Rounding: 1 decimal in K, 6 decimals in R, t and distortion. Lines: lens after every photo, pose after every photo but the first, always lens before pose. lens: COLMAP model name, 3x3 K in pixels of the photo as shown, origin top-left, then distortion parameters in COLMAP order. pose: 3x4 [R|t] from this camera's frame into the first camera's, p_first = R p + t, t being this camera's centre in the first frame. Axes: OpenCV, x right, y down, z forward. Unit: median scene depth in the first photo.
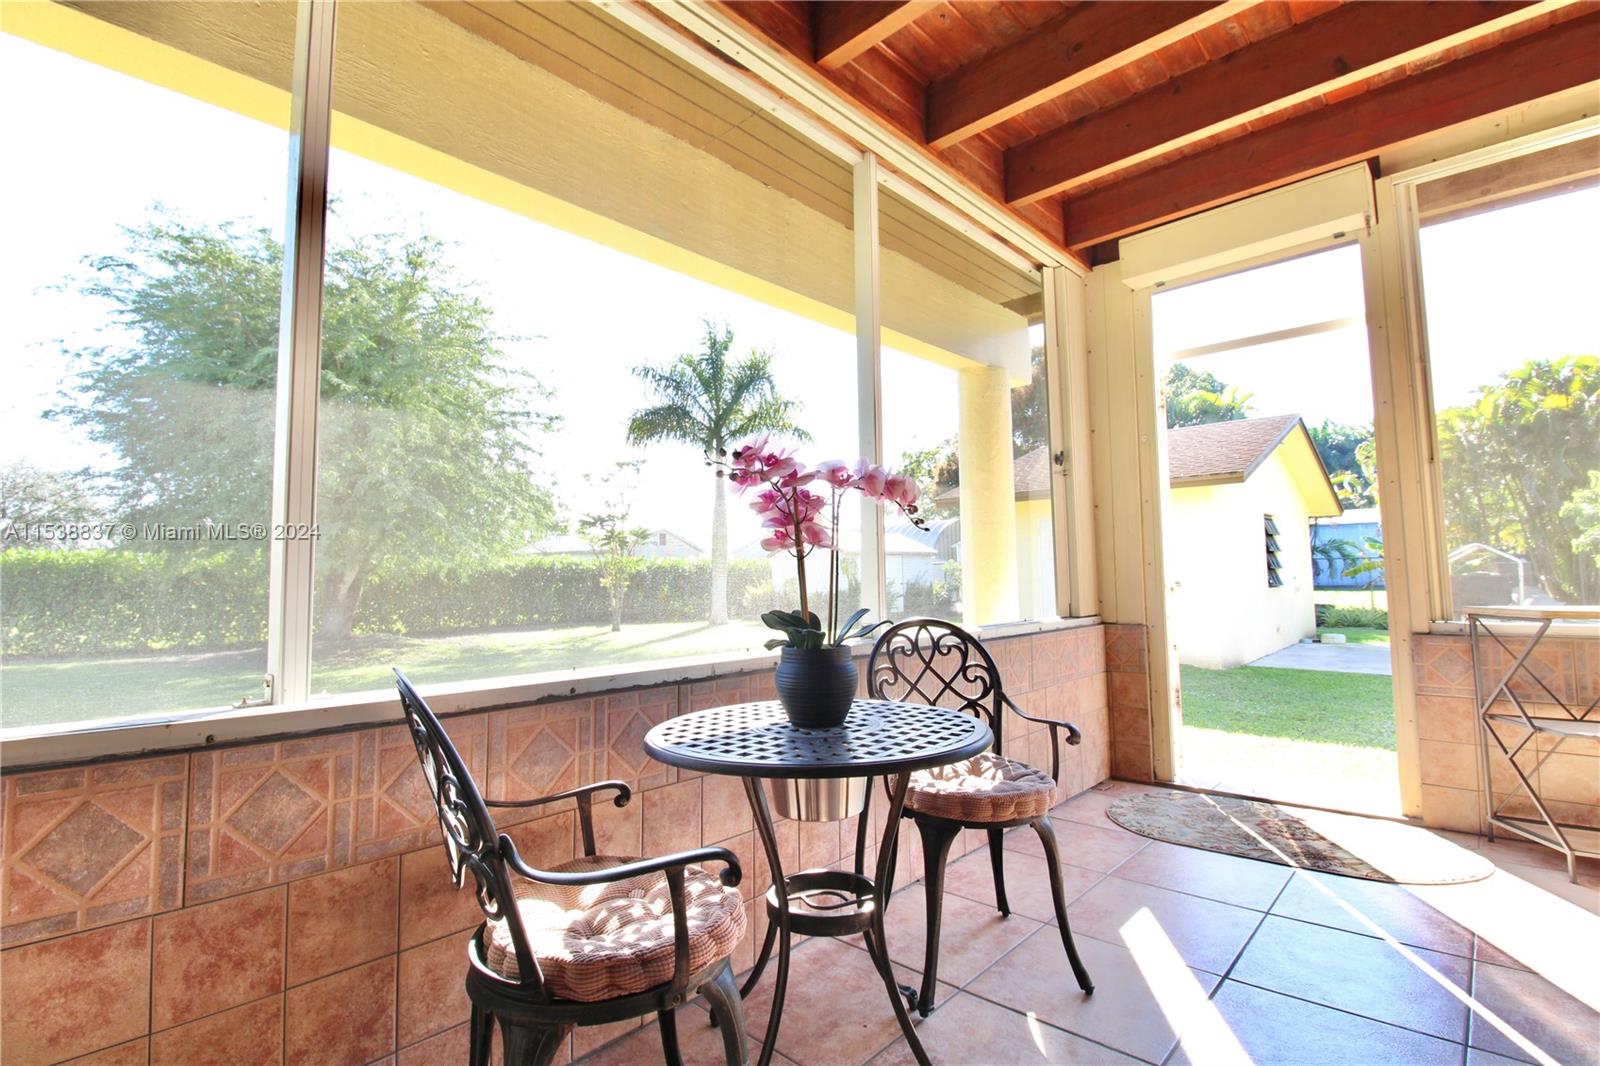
lens RADIAL K [[736.9, 0, 806.1], [0, 736.9, 520.8], [0, 0, 1]] dist [-0.012196, -0.006431]
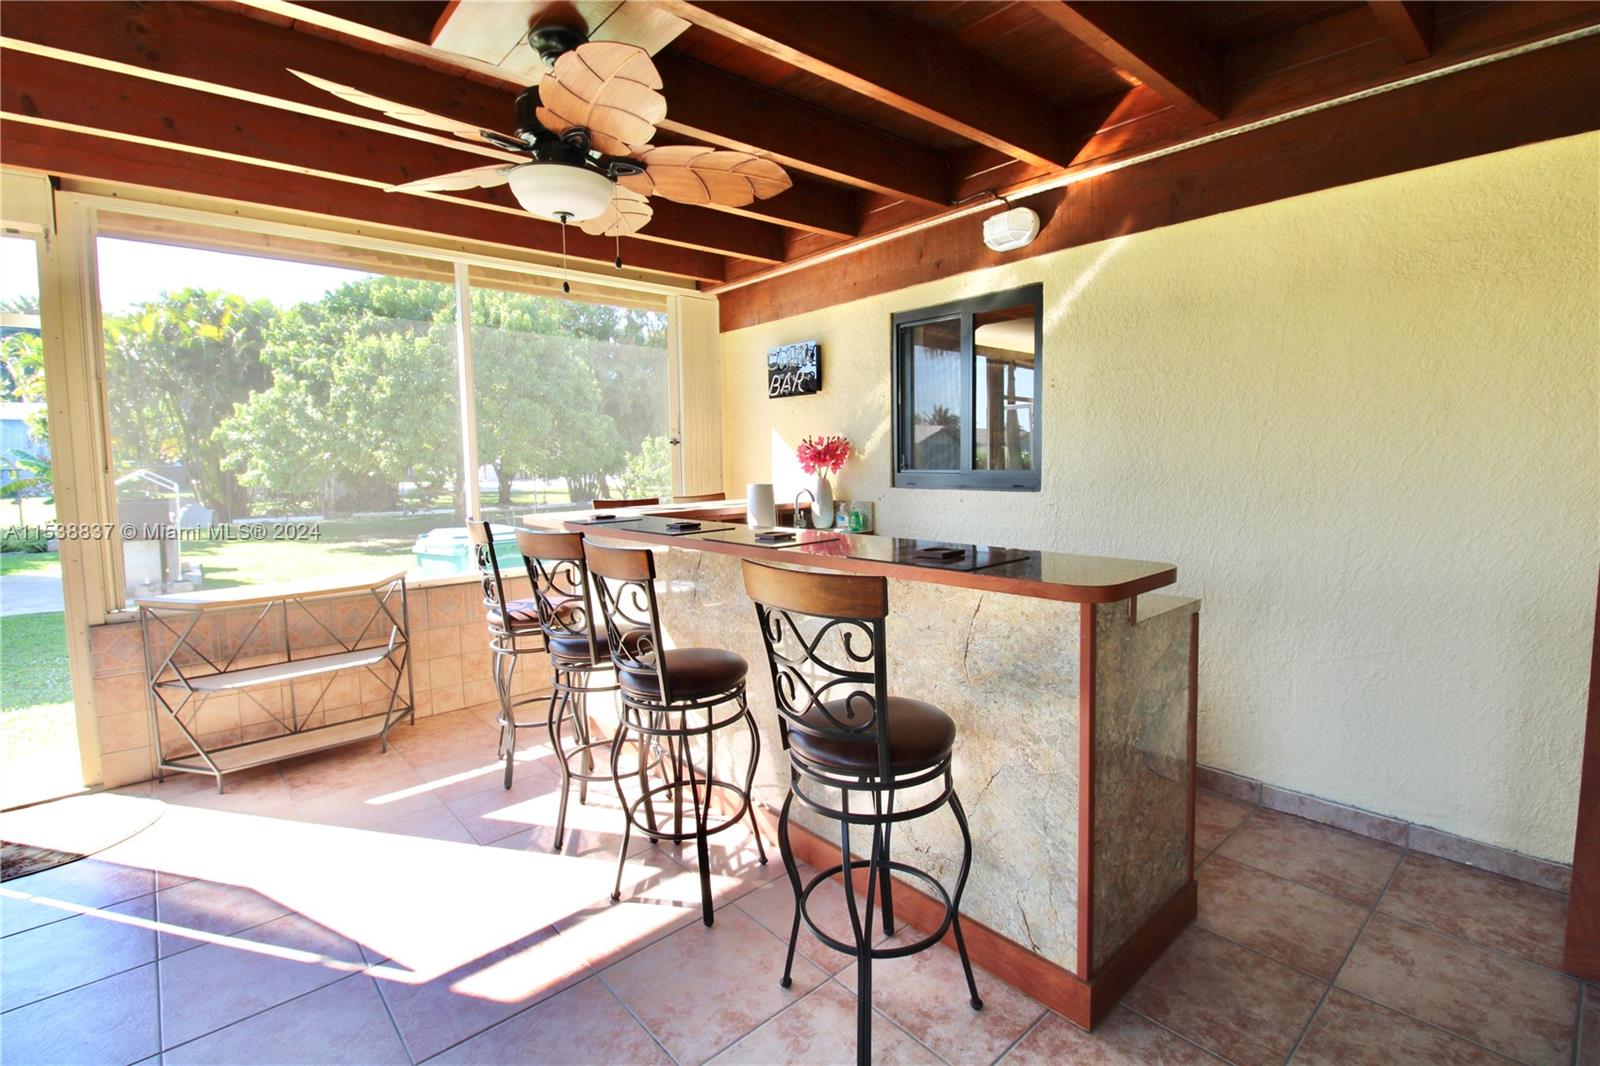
lens RADIAL K [[736.9, 0, 801.8], [0, 736.9, 522.7], [0, 0, 1]] dist [-0.012196, -0.006431]
pose [[0.084212, -0.068792, 0.994070, -0.159109], [-0.070020, 0.994740, 0.074769, -0.159119], [-0.993985, -0.075901, 0.078952, -0.153010]]
